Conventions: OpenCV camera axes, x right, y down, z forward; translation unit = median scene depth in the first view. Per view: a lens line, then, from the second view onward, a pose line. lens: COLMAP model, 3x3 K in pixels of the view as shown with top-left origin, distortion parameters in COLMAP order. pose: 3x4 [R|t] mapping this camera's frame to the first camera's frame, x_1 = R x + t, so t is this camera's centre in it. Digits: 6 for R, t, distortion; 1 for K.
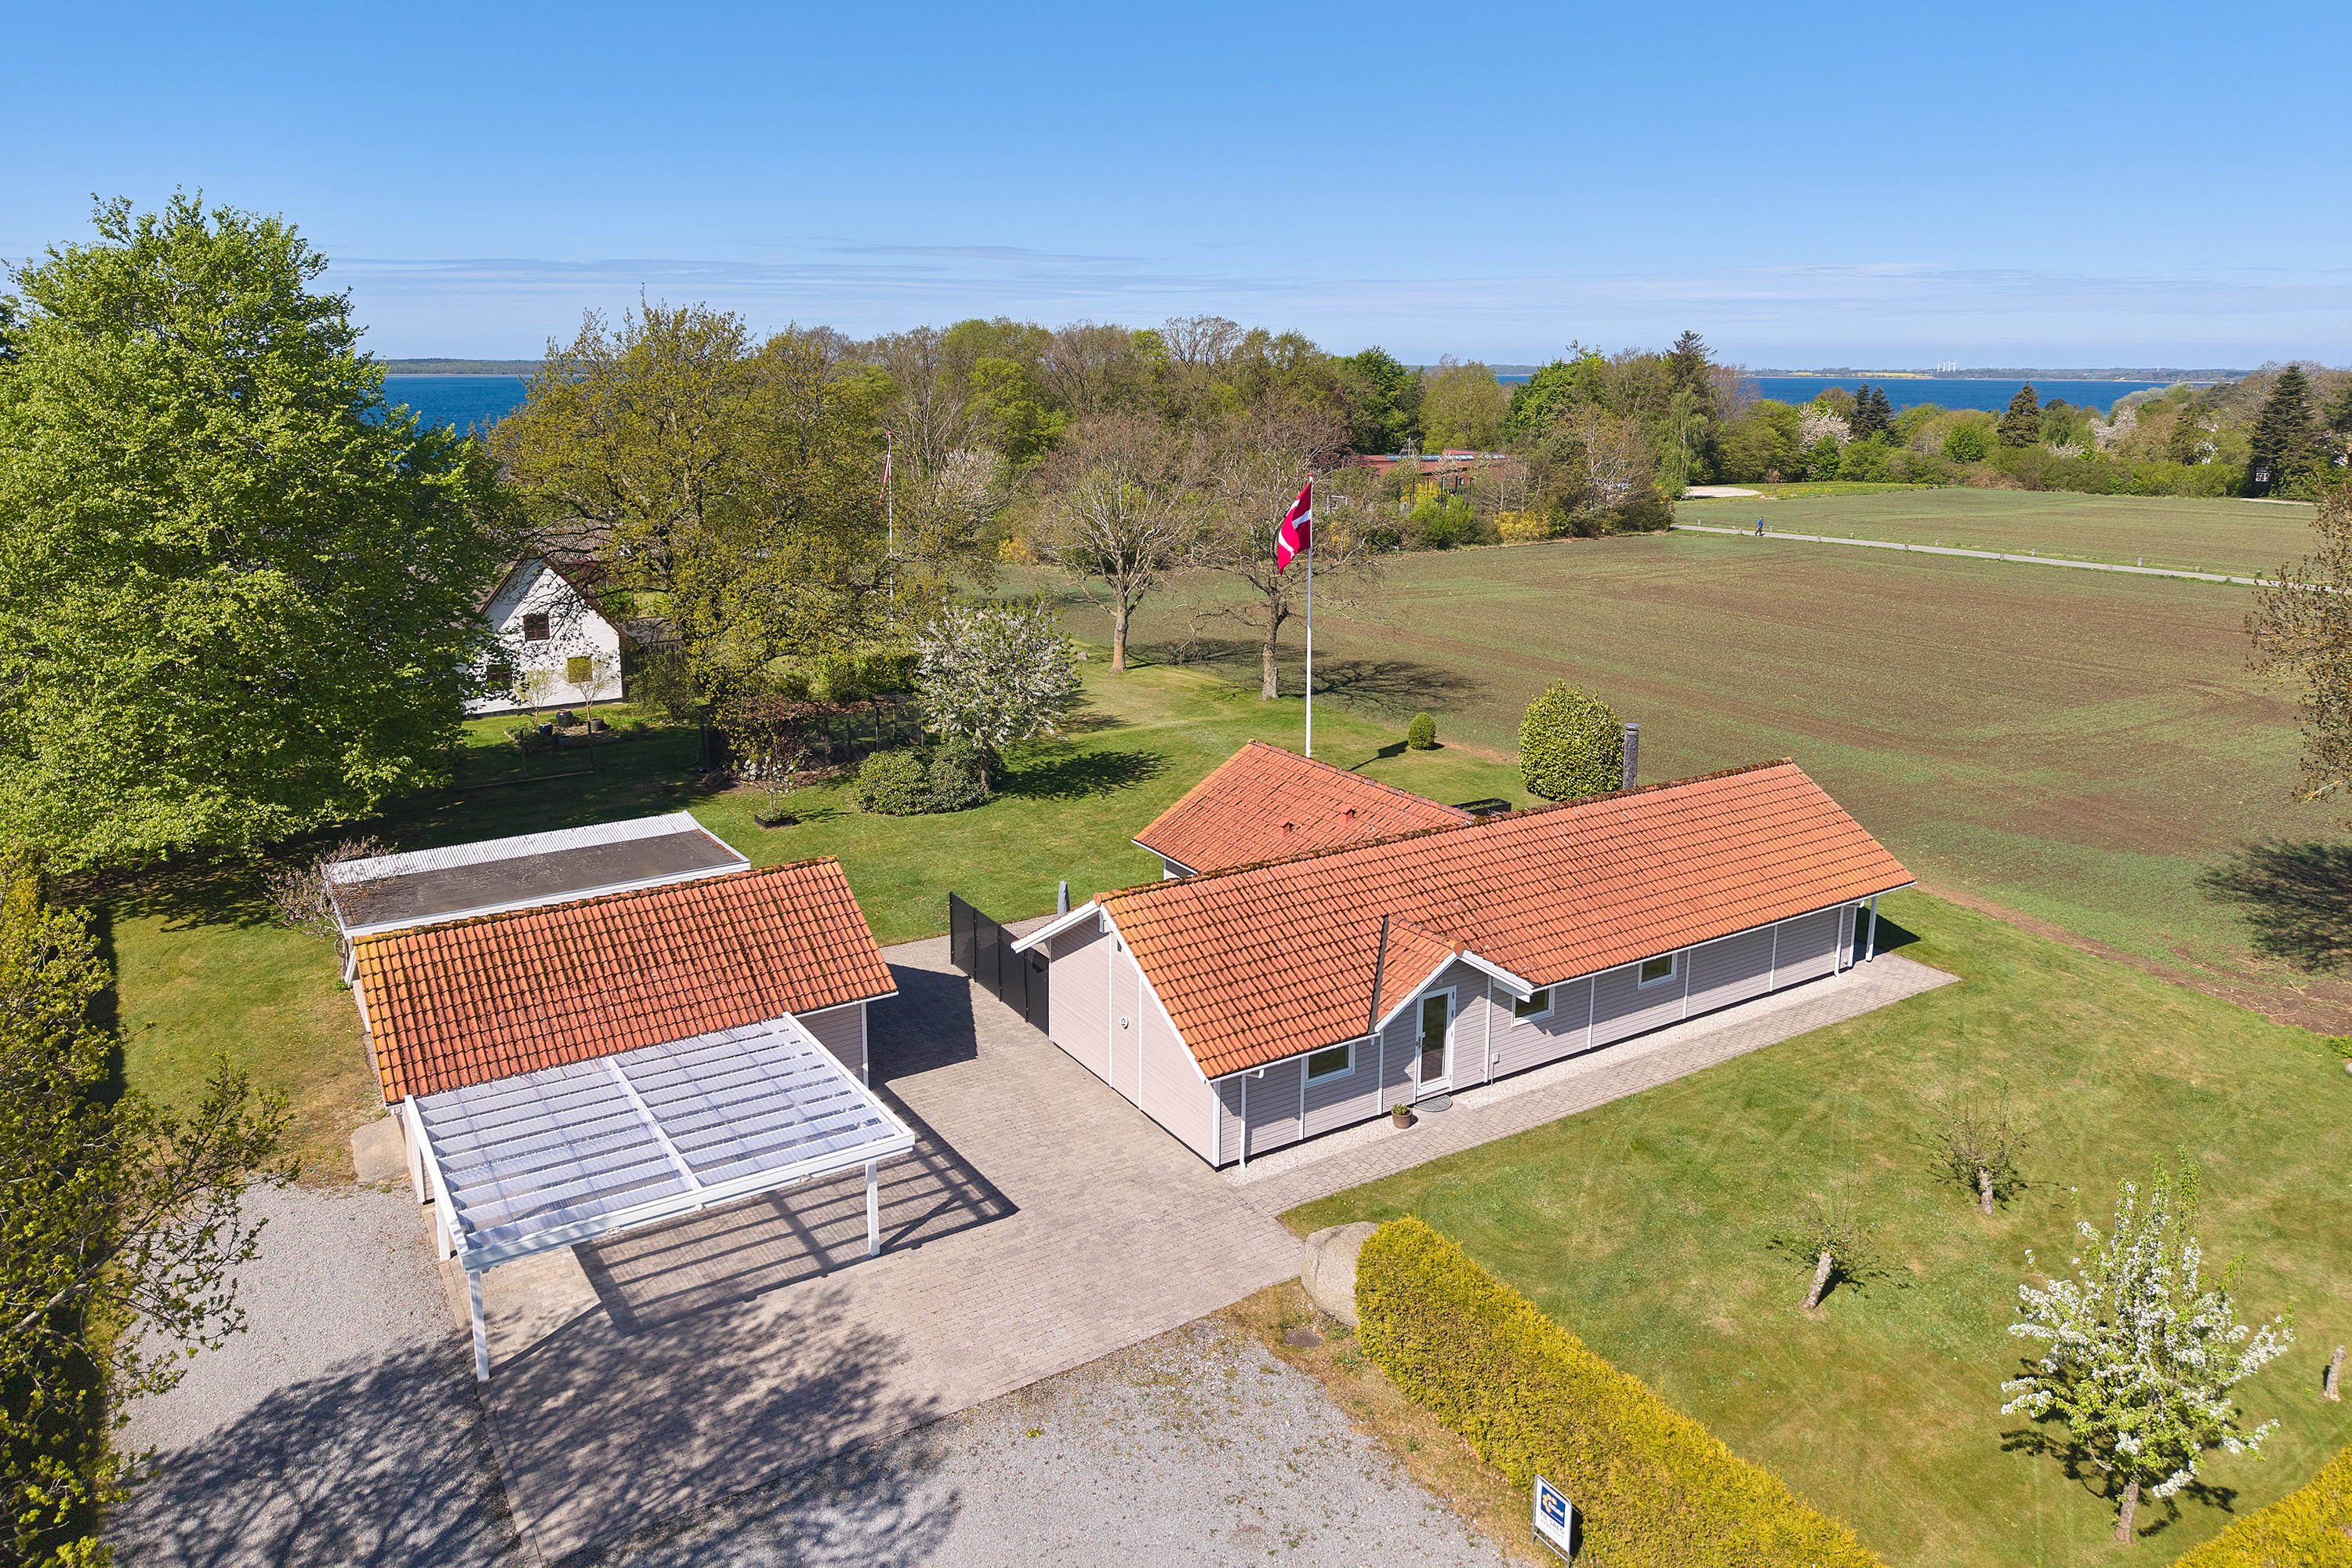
lens RADIAL K [[1600.7, 0, 1178.5], [0, 1600.7, 705.1], [0, 0, 1]] dist [0.033801, -0.012548]
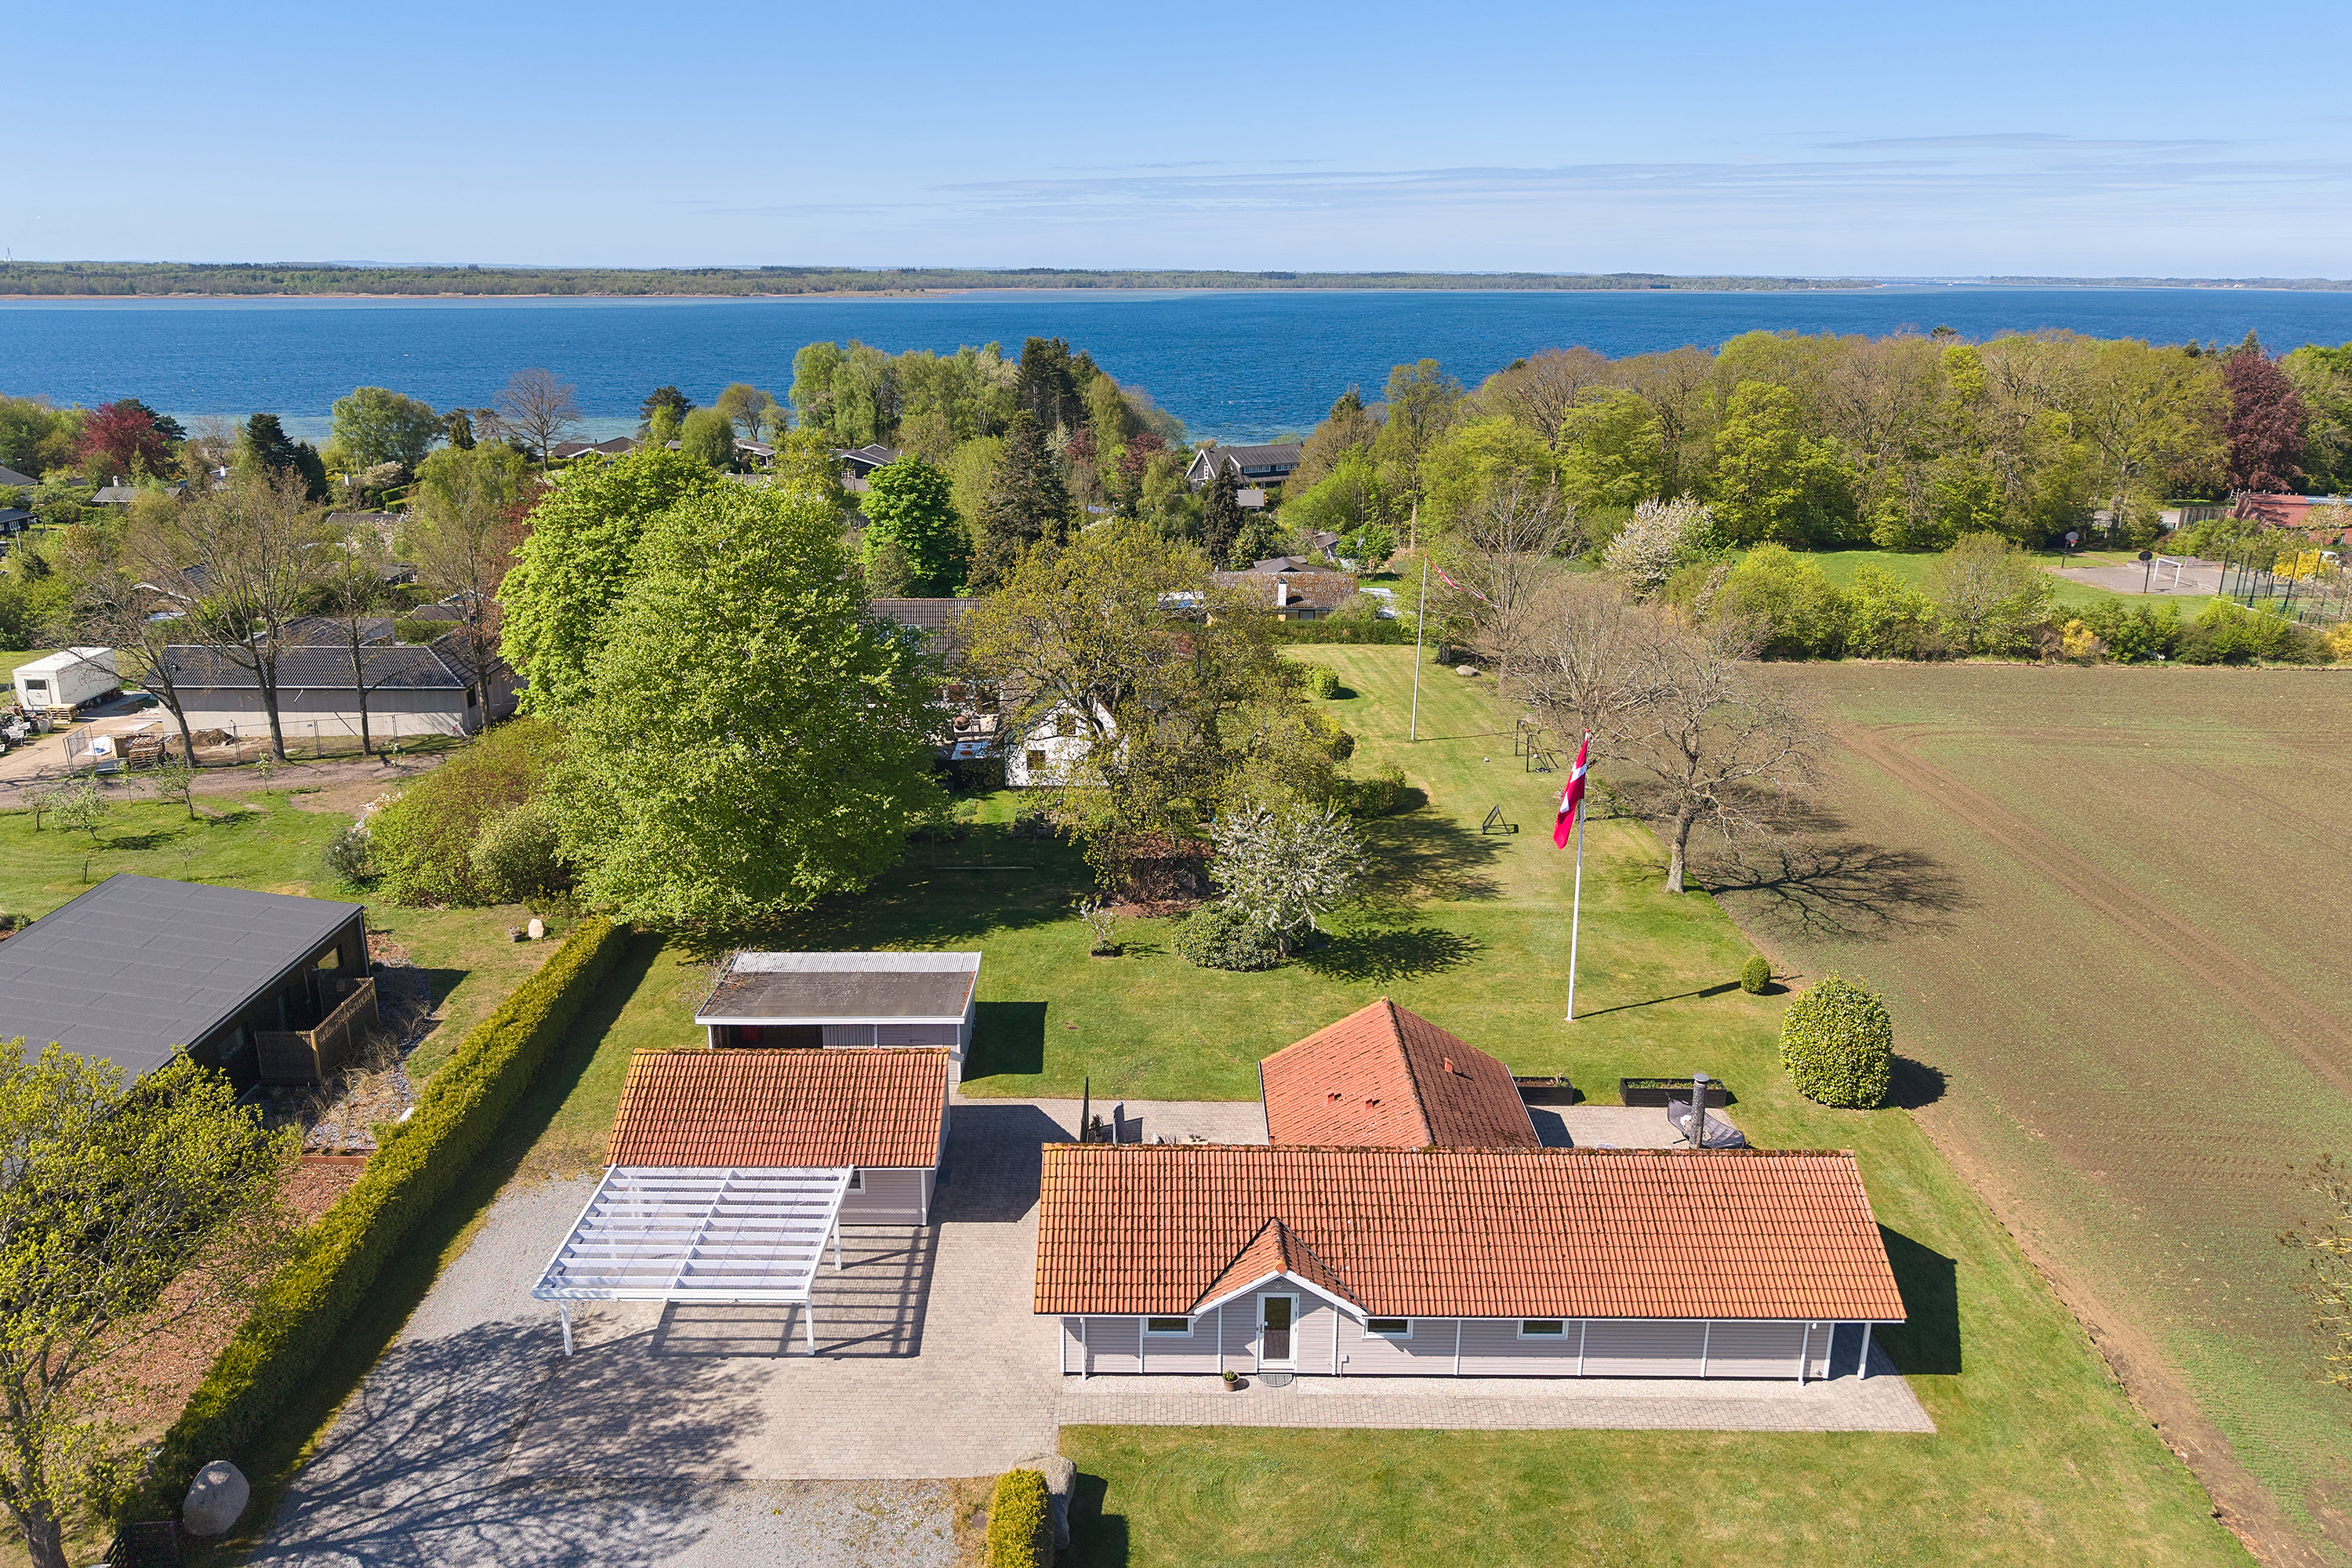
lens RADIAL K [[1675.2, 0, 1173.7], [0, 1675.2, 782.1], [0, 0, 1]] dist [0.026455, 0.003840]
pose [[0.839629, 0.168359, -0.516409, 0.776981], [-0.116420, 0.984435, 0.131657, -0.410486], [0.530537, -0.050423, 0.846161, -0.118795]]
